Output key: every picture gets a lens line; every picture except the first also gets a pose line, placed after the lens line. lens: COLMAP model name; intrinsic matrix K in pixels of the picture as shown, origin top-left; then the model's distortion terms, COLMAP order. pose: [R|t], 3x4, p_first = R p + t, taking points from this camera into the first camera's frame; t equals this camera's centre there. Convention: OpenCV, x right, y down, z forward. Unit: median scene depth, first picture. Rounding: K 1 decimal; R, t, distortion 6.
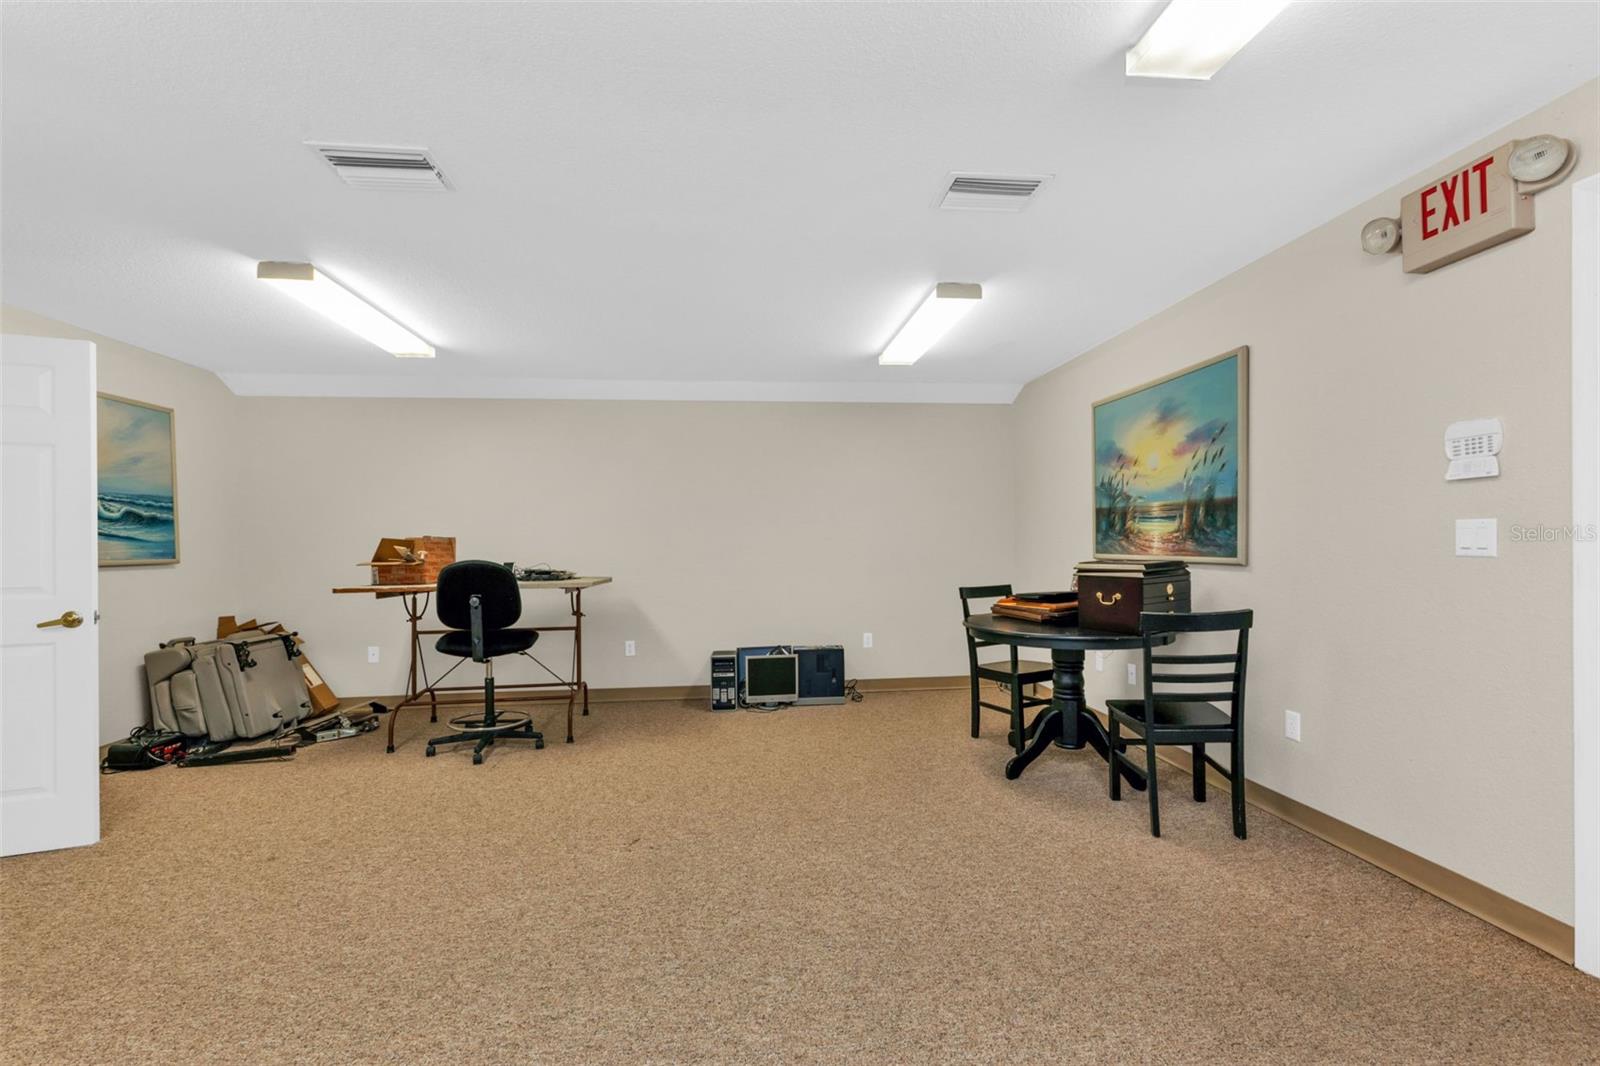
lens RADIAL K [[687.7, 0, 801.3], [0, 687.7, 529.0], [0, 0, 1]] dist [0.008441, -0.000960]
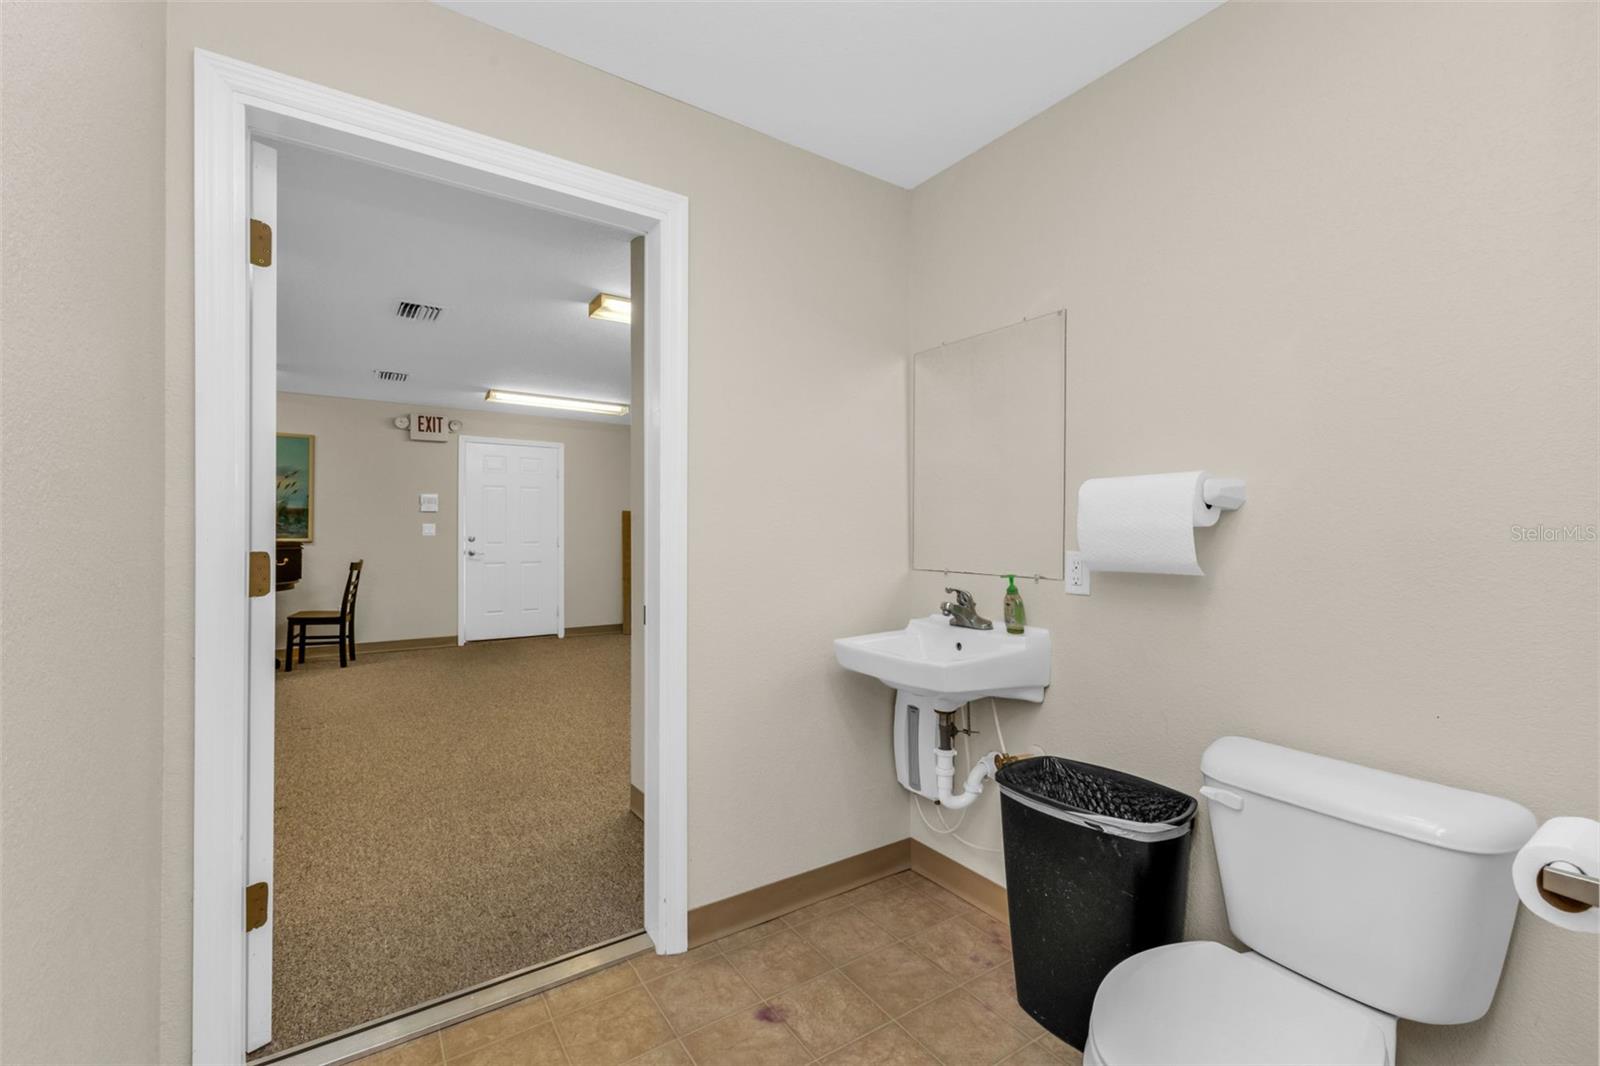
lens RADIAL K [[687.7, 0, 801.3], [0, 687.7, 529.0], [0, 0, 1]] dist [0.008441, -0.000960]
pose [[-0.479954, 0.012354, 0.877207, -1.591712], [-0.016801, 0.999588, -0.023270, 0.031832], [-0.877133, -0.025906, -0.479549, 0.608020]]
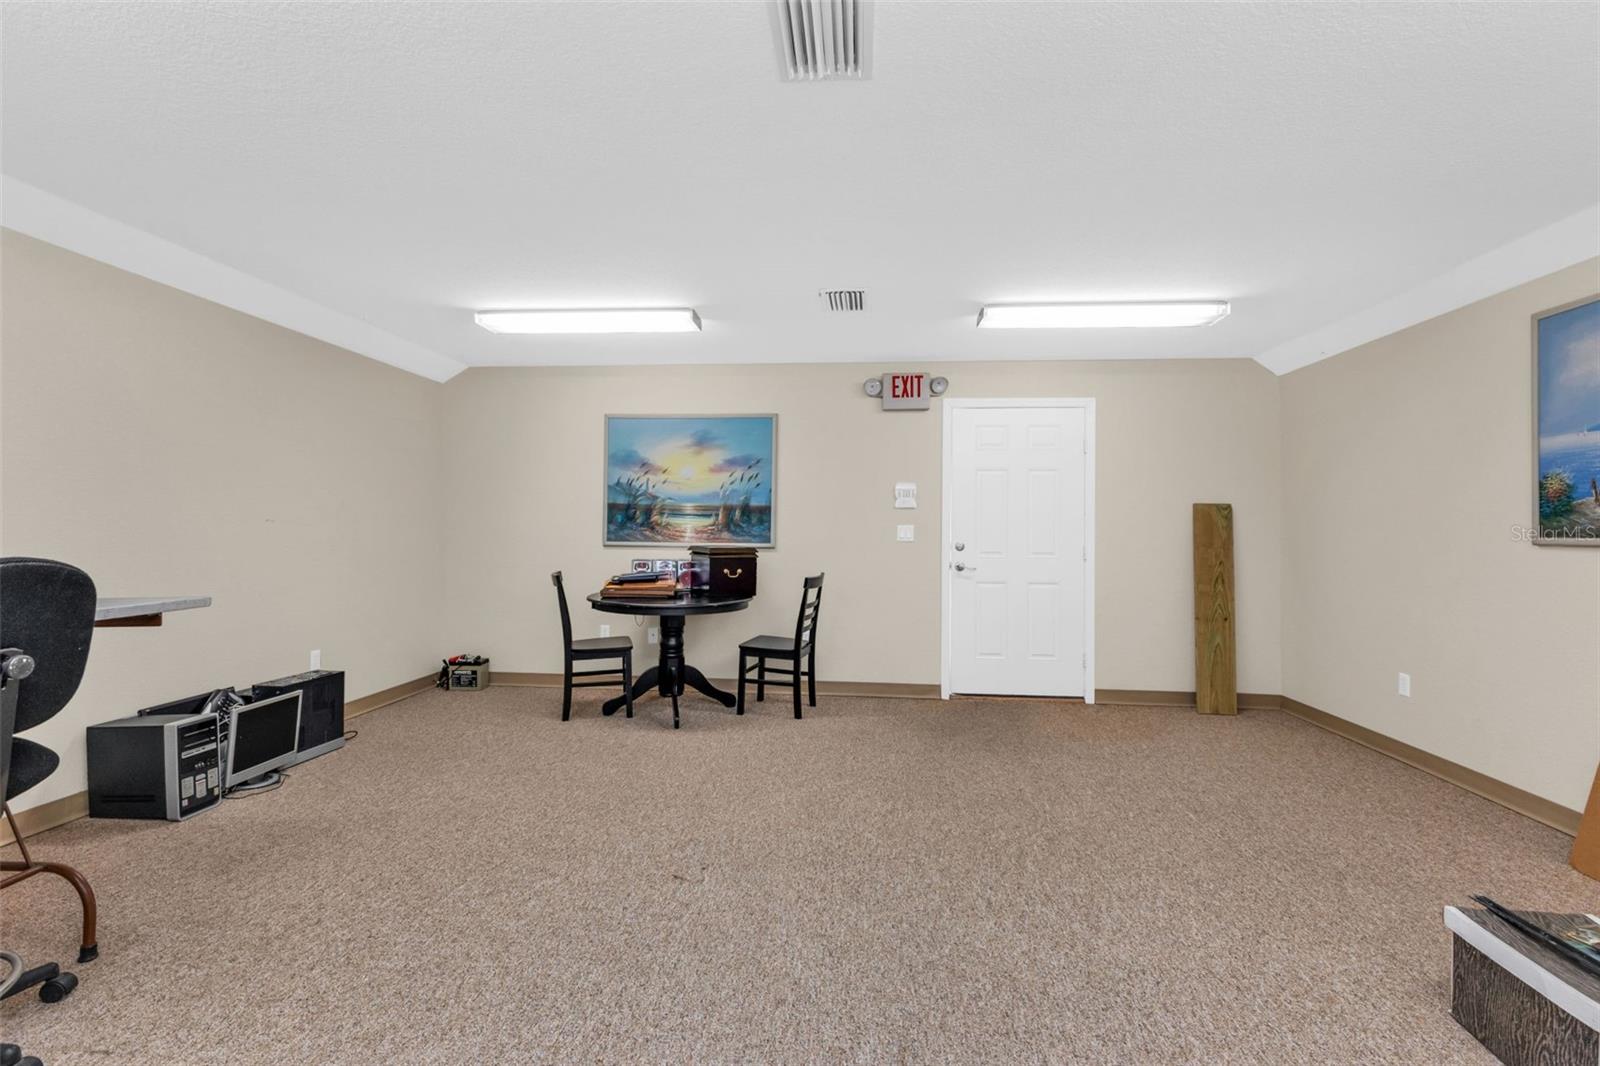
lens RADIAL K [[687.7, 0, 801.3], [0, 687.7, 529.0], [0, 0, 1]] dist [0.008441, -0.000960]
pose [[0.190489, 0.016565, 0.981550, -0.808776], [-0.032538, 0.999415, -0.010552, 0.019537], [-0.981150, -0.029927, 0.190916, 0.538194]]
